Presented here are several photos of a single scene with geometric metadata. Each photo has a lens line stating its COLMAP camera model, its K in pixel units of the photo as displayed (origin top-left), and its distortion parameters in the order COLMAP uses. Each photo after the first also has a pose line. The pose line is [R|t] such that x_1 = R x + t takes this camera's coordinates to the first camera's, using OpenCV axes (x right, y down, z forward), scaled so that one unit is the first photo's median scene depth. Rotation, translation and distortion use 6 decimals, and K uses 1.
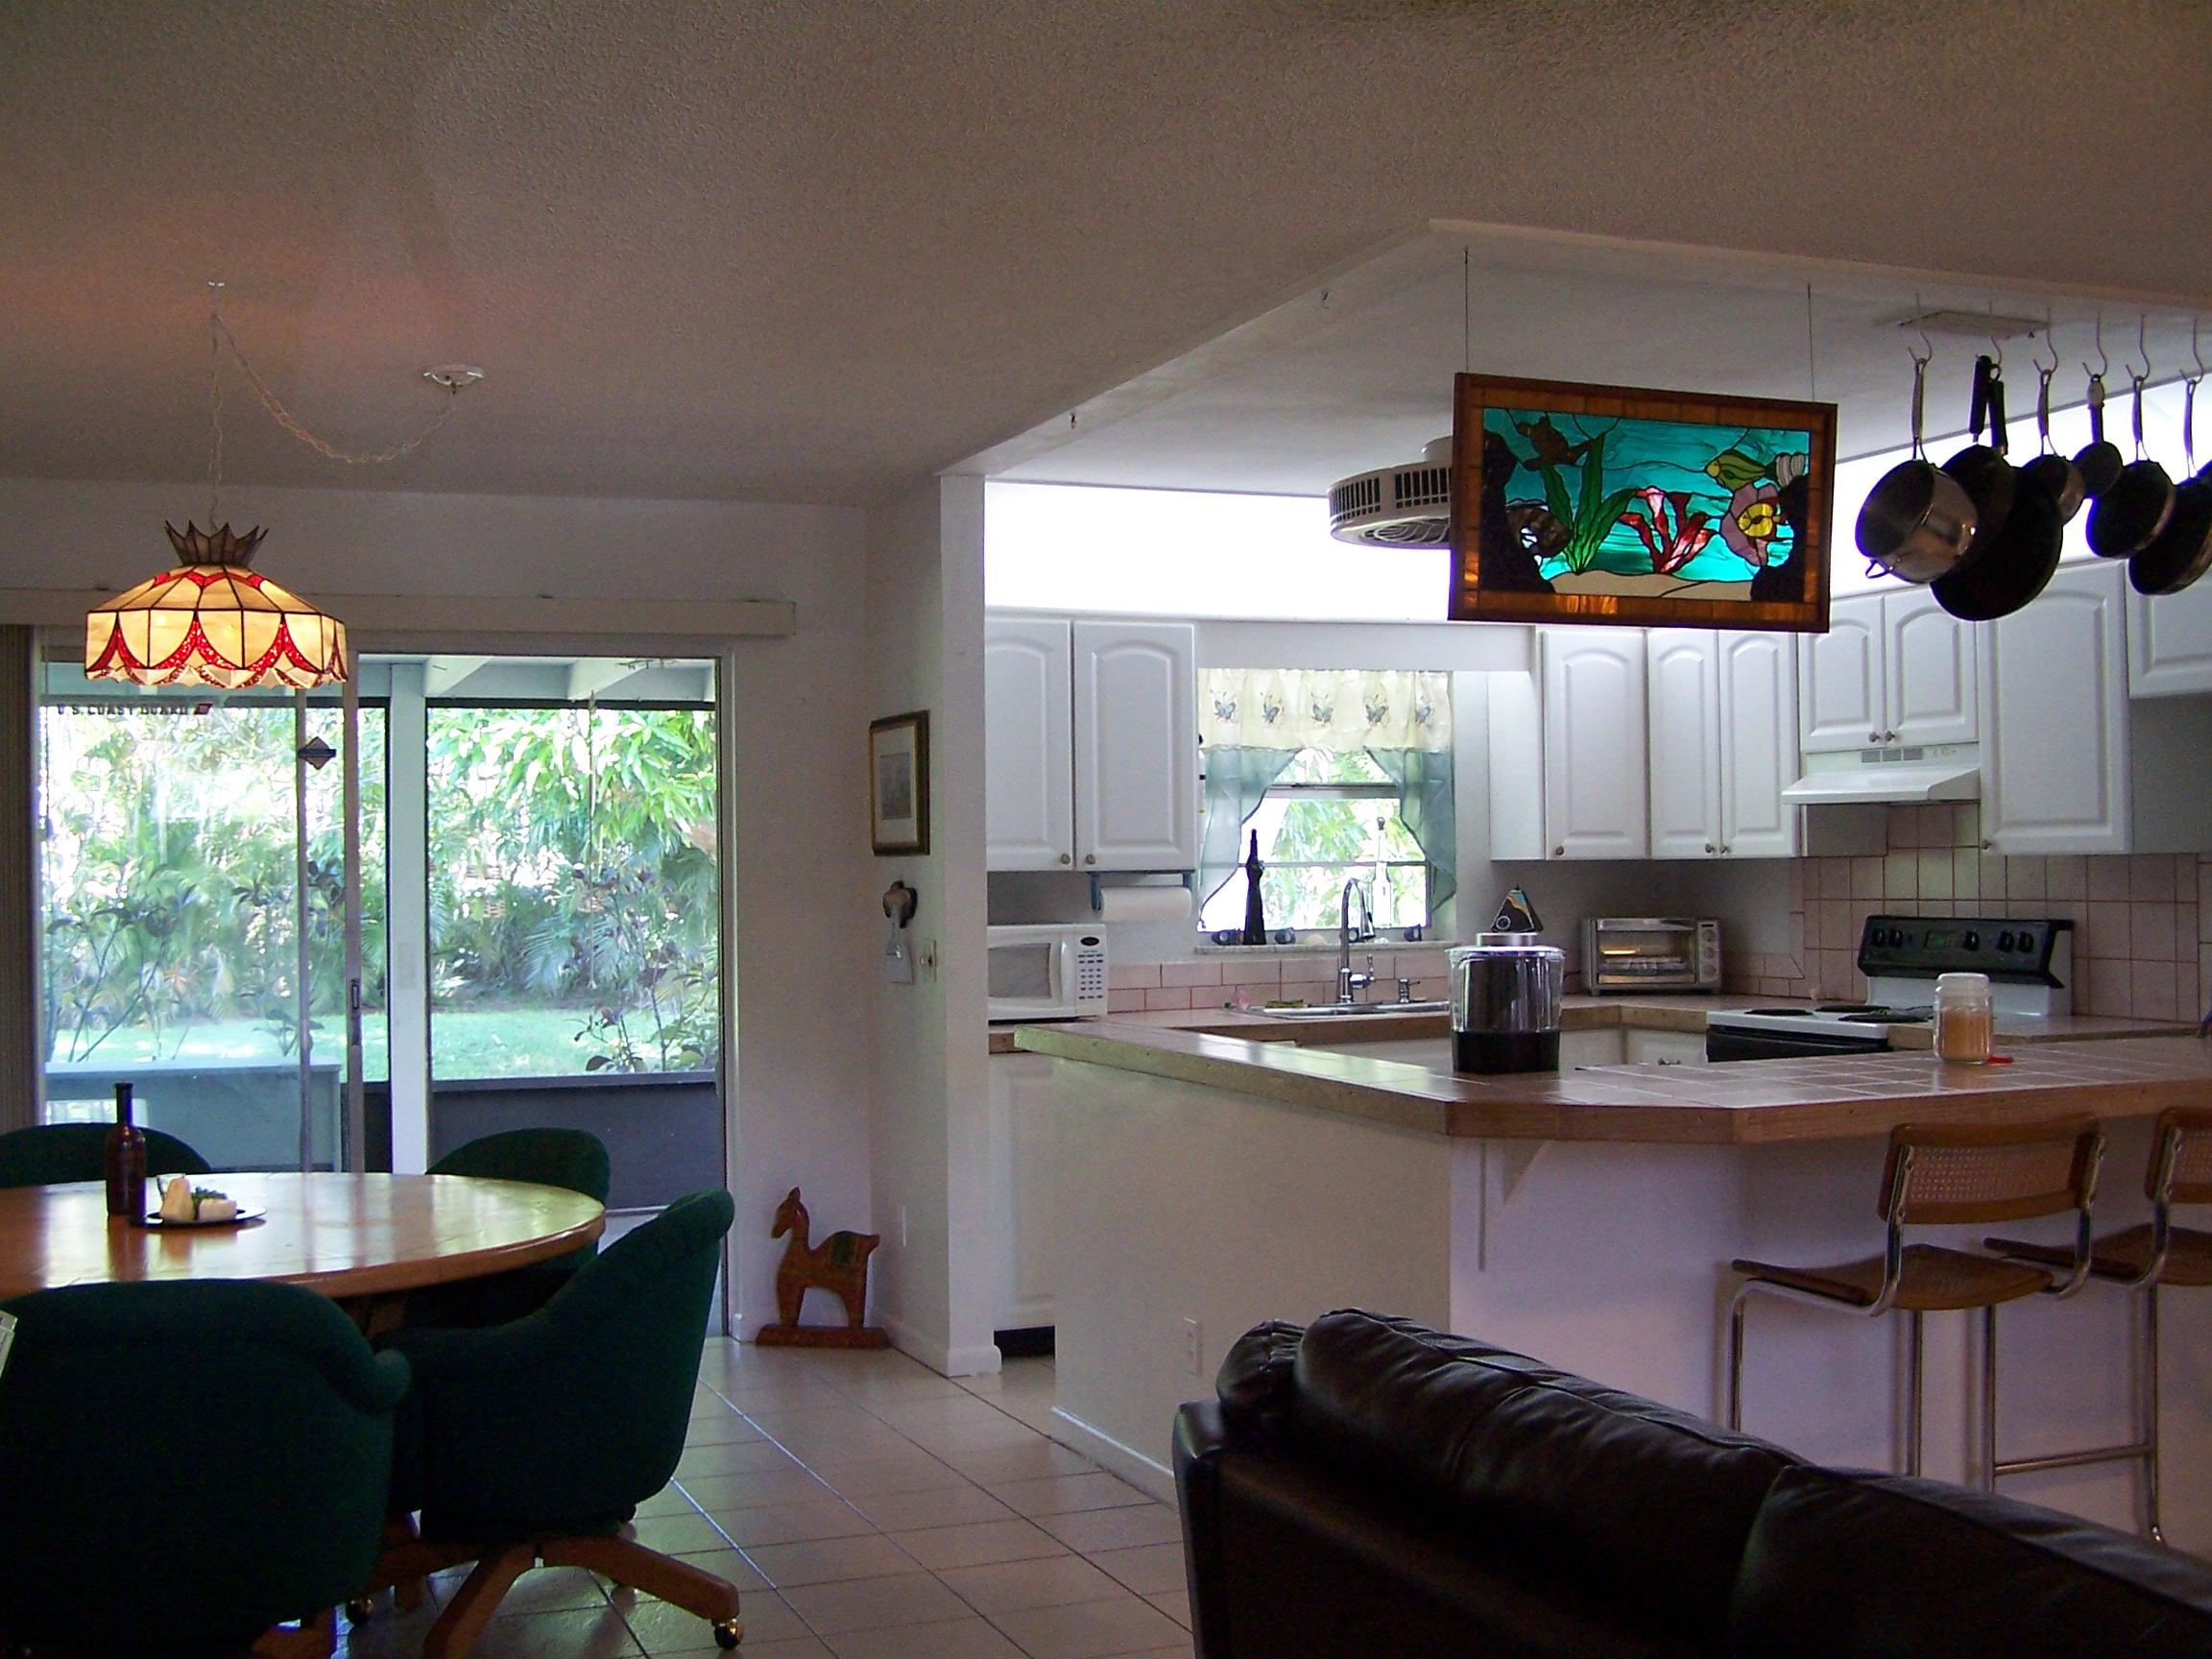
lens RADIAL K [[2513.6, 0, 1075.3], [0, 2513.6, 861.4], [0, 0, 1]] dist [-0.202403, 0.387193]
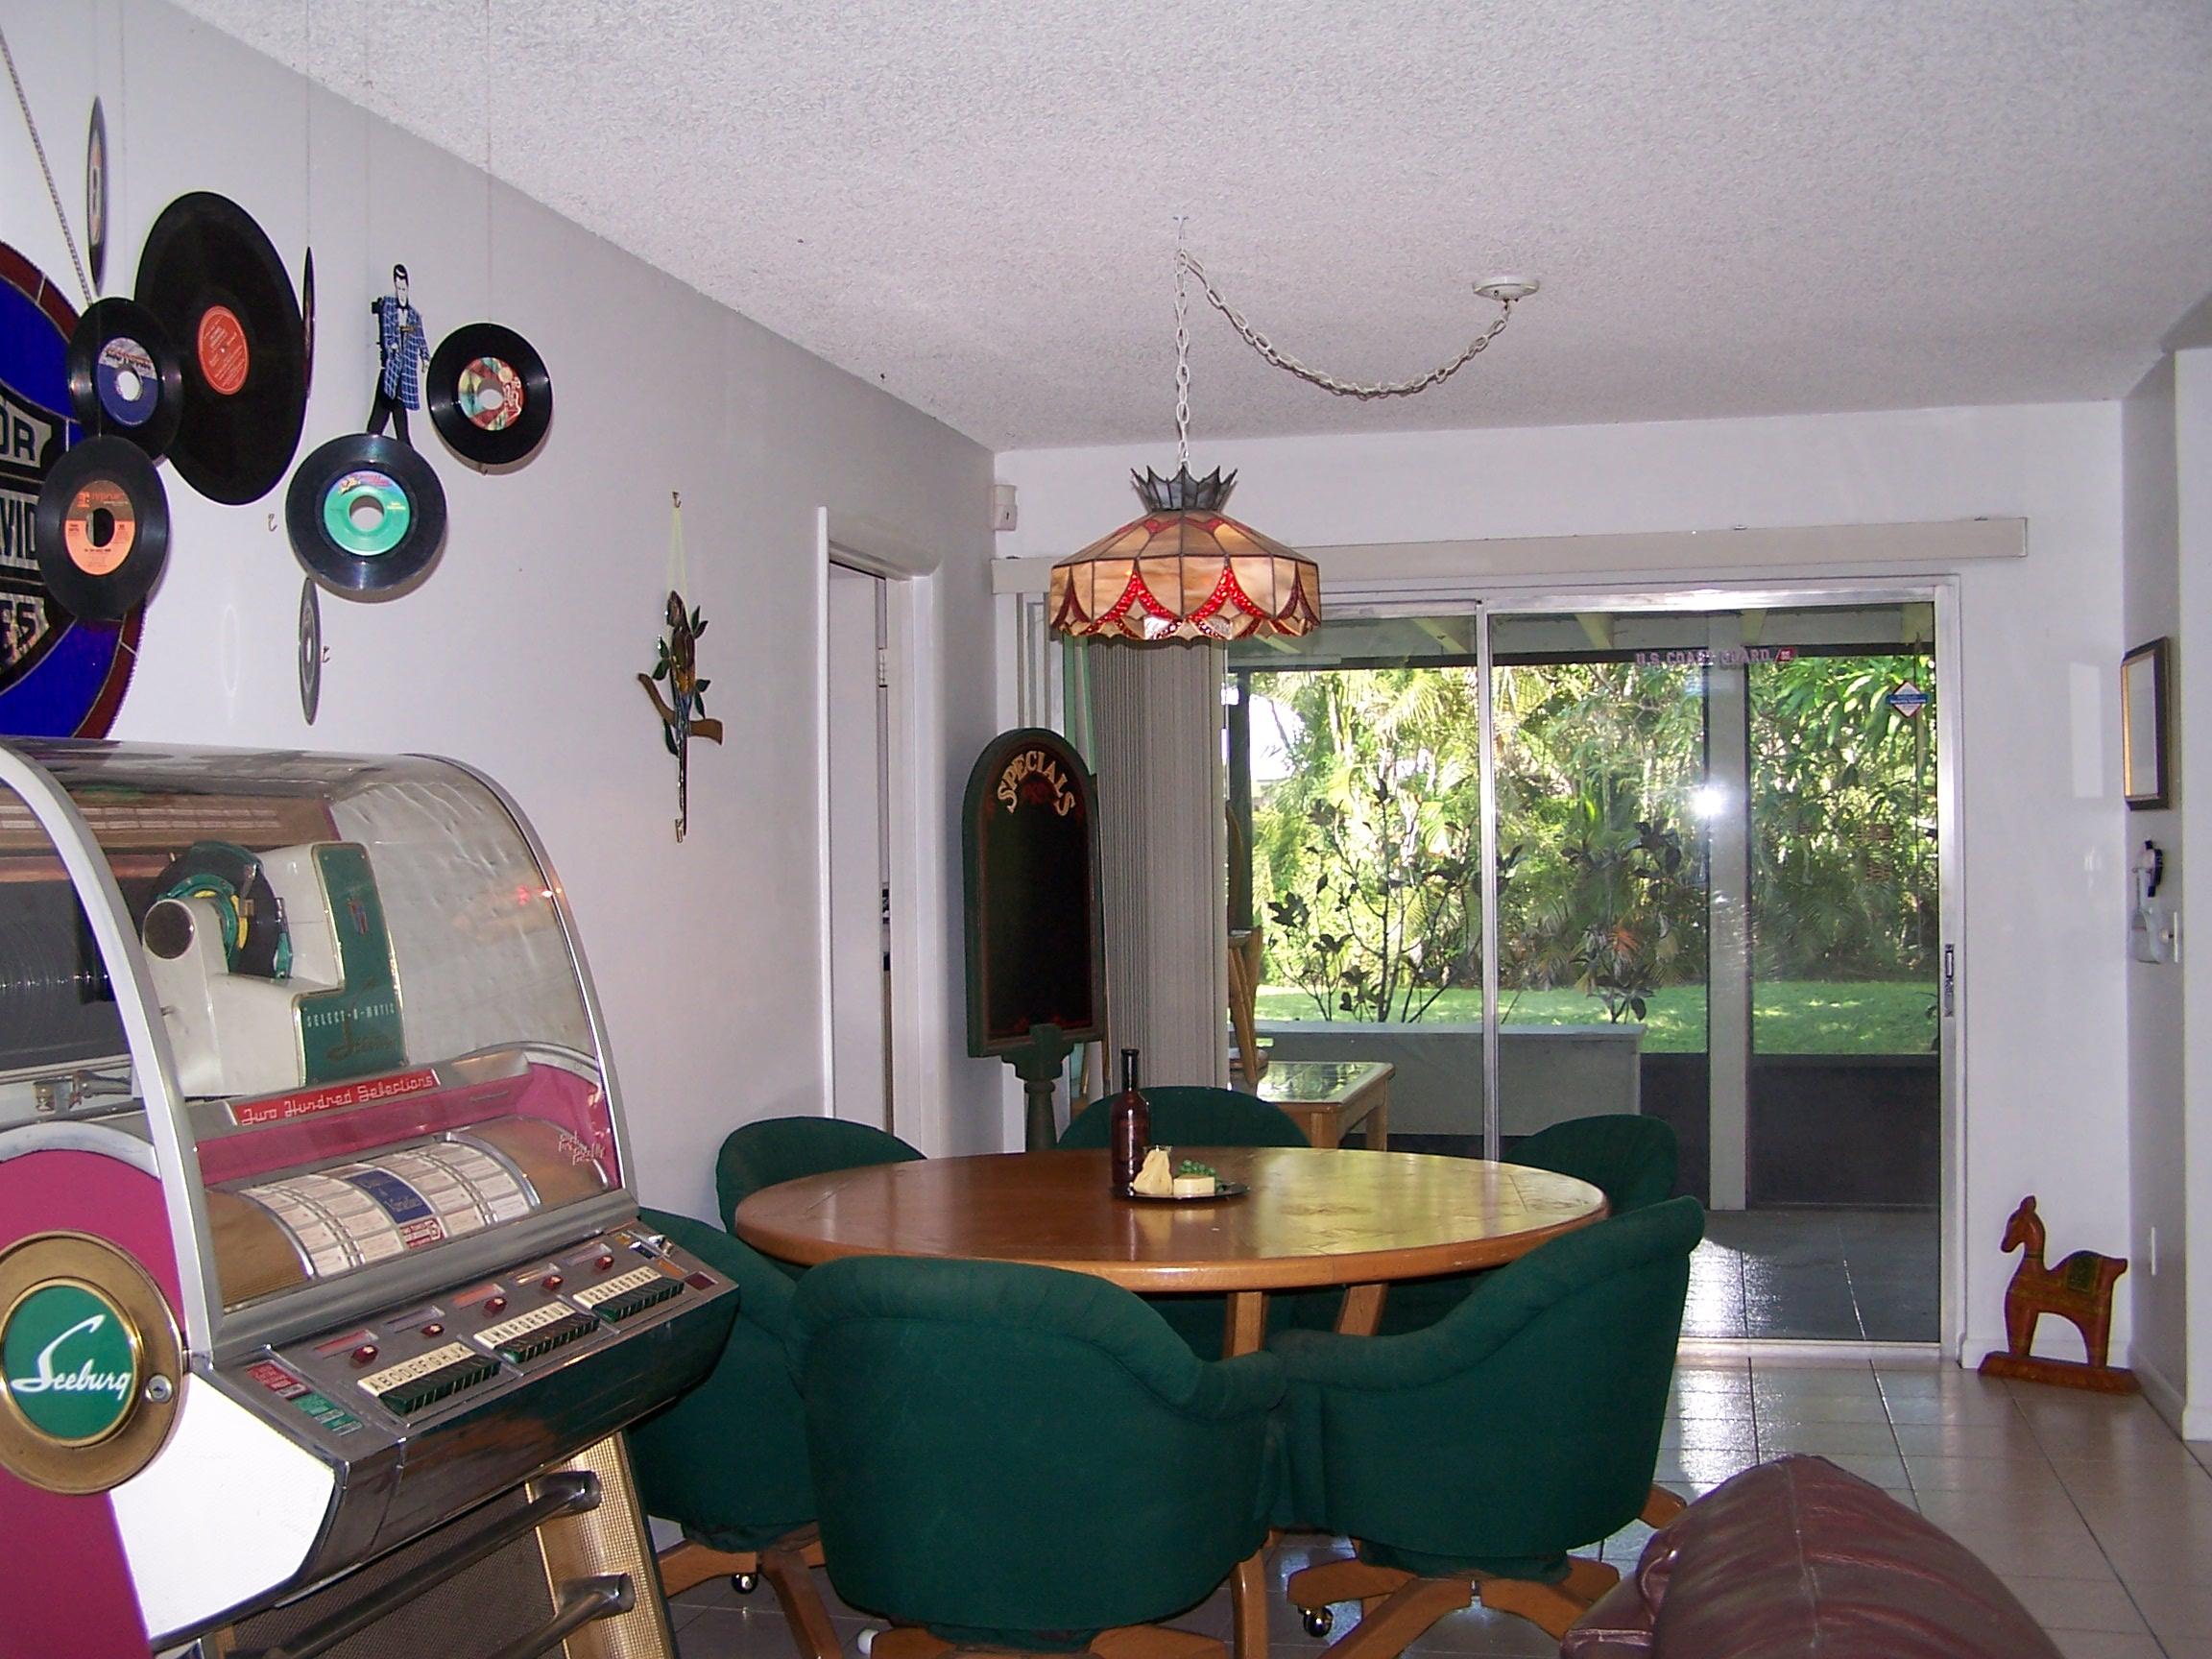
lens RADIAL K [[2553.6, 0, 1075.1], [0, 2553.6, 852.0], [0, 0, 1]] dist [-0.196794, 0.383491]
pose [[0.817979, 0.002662, -0.575242, 0.144427], [0.004474, 0.999930, 0.010990, 0.000690], [0.575230, -0.011563, 0.817910, 0.131731]]
